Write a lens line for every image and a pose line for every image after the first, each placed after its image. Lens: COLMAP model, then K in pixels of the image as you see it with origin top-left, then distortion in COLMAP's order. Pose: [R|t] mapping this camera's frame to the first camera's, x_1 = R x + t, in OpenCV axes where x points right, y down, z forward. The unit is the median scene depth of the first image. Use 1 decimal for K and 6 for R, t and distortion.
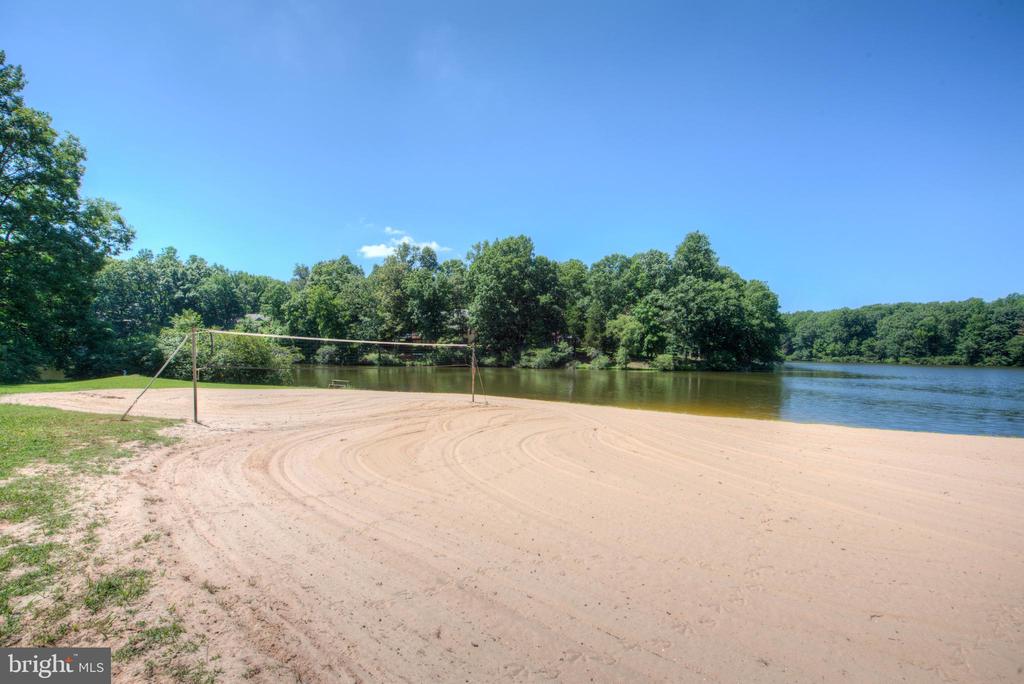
lens RADIAL K [[397.5, 0, 512.0], [0, 397.5, 342.0], [0, 0, 1]] dist [-0.021195, -0.000008]
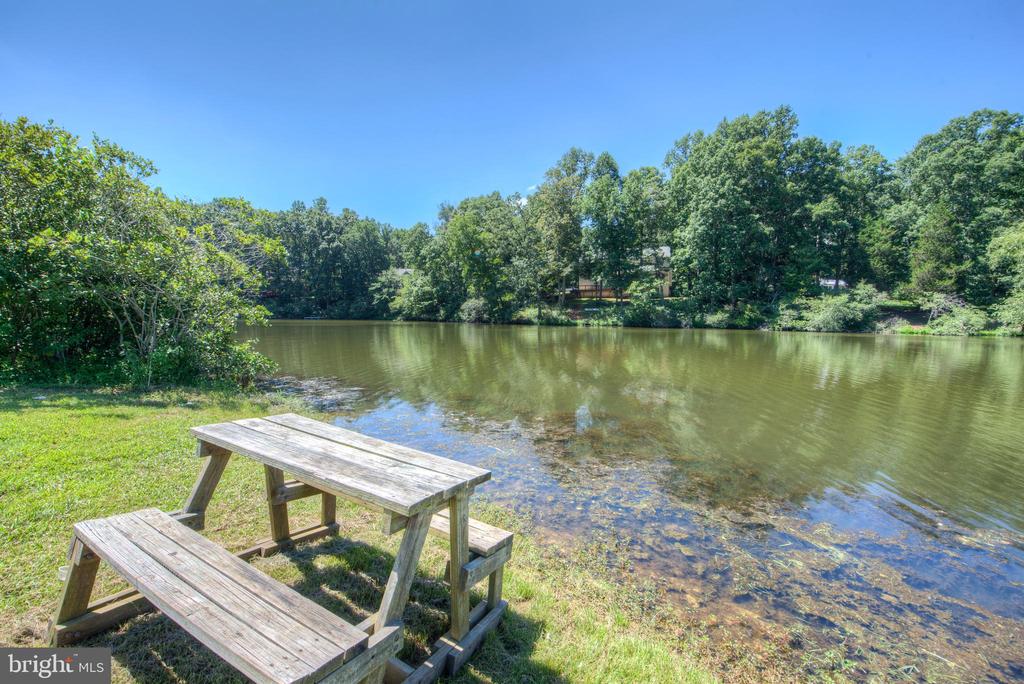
lens RADIAL K [[397.5, 0, 512.0], [0, 397.5, 342.0], [0, 0, 1]] dist [-0.021195, -0.000008]
pose [[0.933604, 0.023288, -0.357550, -0.123948], [0.008699, 0.996118, 0.087594, 0.026477], [0.358202, -0.084889, 0.929777, 0.312188]]
